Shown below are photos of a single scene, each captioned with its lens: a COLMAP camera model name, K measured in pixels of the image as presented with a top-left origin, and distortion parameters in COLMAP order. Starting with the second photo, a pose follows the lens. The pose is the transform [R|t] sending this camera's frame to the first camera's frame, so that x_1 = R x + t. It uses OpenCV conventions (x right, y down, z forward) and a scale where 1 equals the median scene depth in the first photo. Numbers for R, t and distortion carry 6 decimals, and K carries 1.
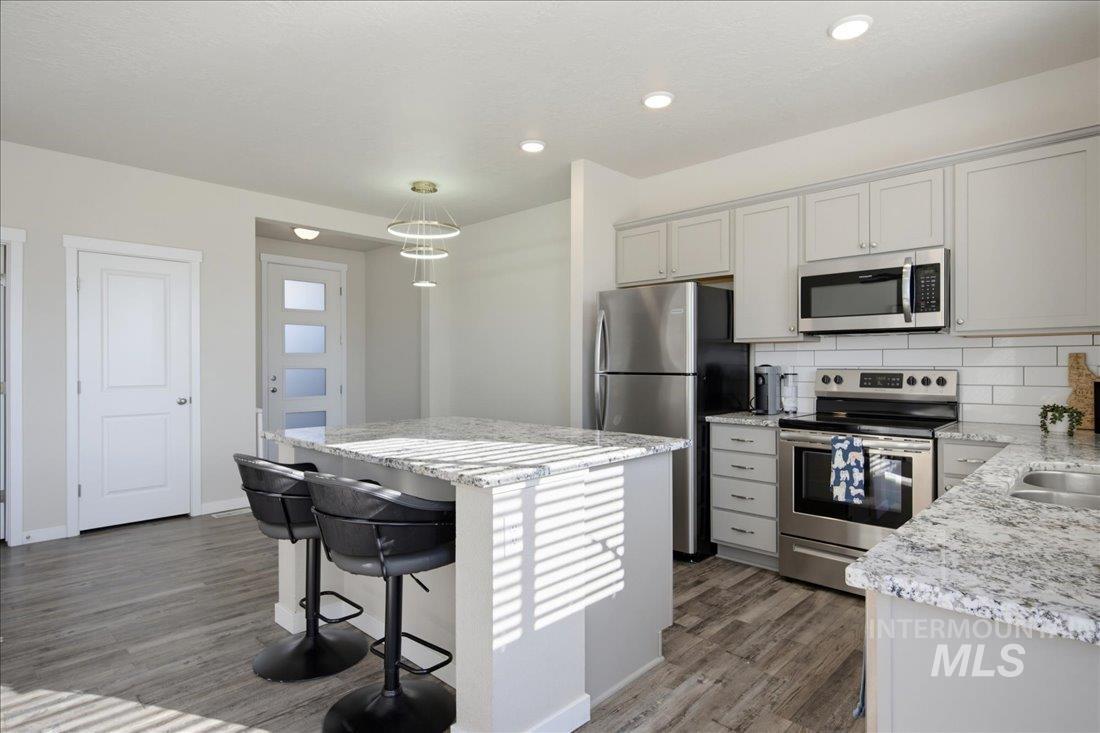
lens RADIAL K [[579.0, 0, 550.0], [0, 579.0, 366.5], [0, 0, 1]] dist [-0.003325, -0.000422]
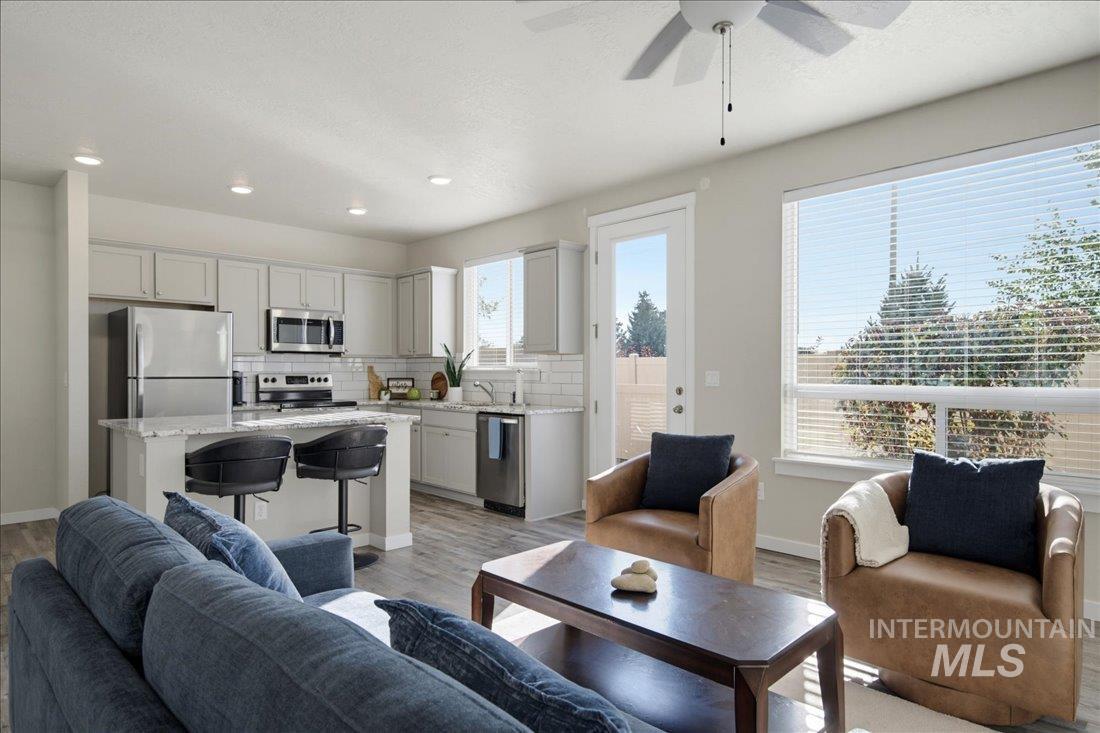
lens RADIAL K [[644.1, 0, 555.2], [0, 644.1, 384.6], [0, 0, 1]] dist [-0.001786, 0.000098]
pose [[0.044975, -0.020400, 0.998780, -1.404295], [0.003018, 0.999790, 0.020285, 0.000837], [-0.998984, 0.002102, 0.045027, 0.137446]]
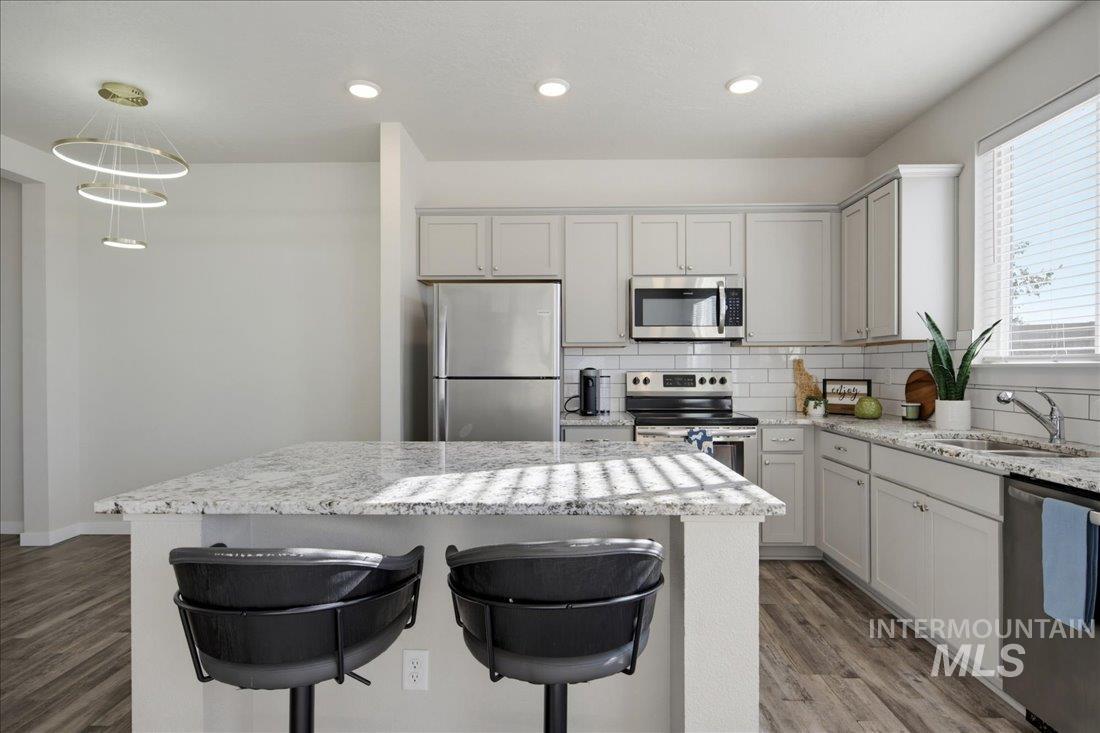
lens RADIAL K [[585.8, 0, 559.7], [0, 585.8, 369.3], [0, 0, 1]] dist [0.001493, -0.000043]
pose [[0.737253, -0.003747, 0.675606, -0.451701], [0.004672, 0.999989, 0.000448, -0.001604], [-0.675600, 0.002826, 0.737263, 0.285493]]
